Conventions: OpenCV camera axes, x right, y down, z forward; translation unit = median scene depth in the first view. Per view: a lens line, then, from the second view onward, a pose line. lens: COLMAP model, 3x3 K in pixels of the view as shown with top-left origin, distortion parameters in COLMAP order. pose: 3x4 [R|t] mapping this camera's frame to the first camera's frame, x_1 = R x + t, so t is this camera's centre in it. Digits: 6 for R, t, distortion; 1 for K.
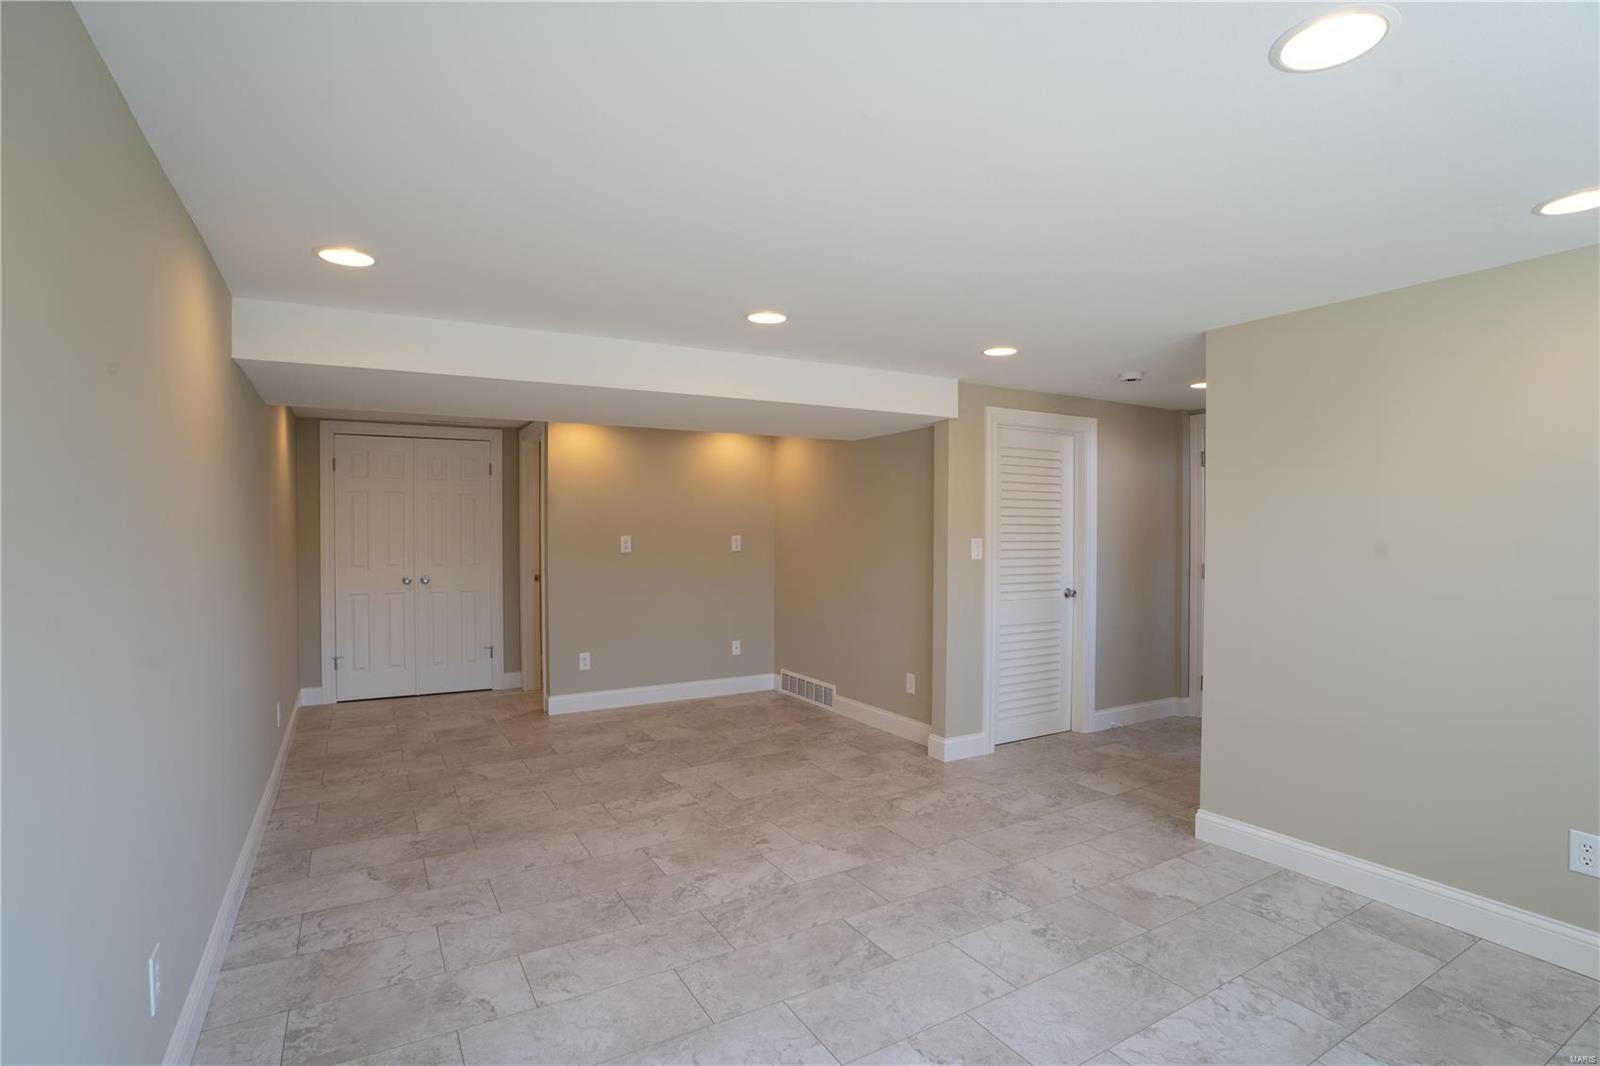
lens RADIAL K [[793.3, 0, 800.0], [0, 793.3, 533.0], [0, 0, 1]] dist [-0.031474, 0.000773]
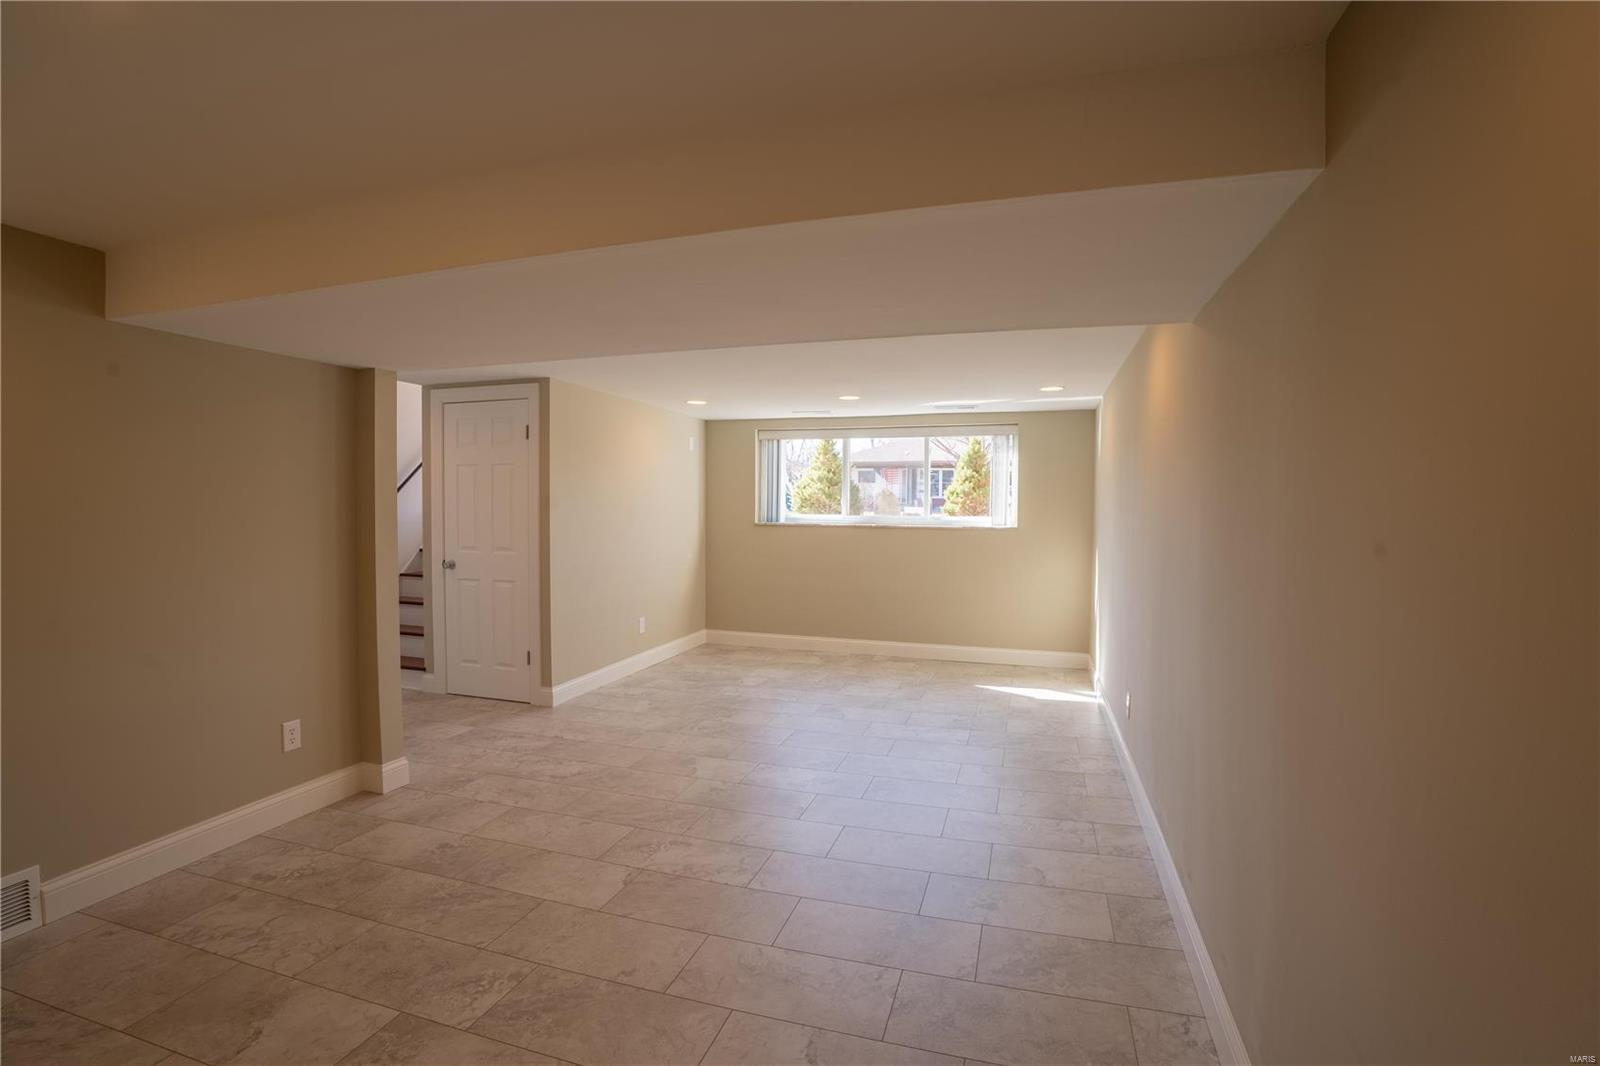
lens RADIAL K [[729.9, 0, 800.0], [0, 729.9, 533.0], [0, 0, 1]] dist [-0.033171, 0.000669]
pose [[-0.683205, -0.026564, 0.729744, -0.769951], [-0.006737, 0.999525, 0.030078, -0.004225], [-0.730196, 0.015633, -0.683059, 1.423539]]
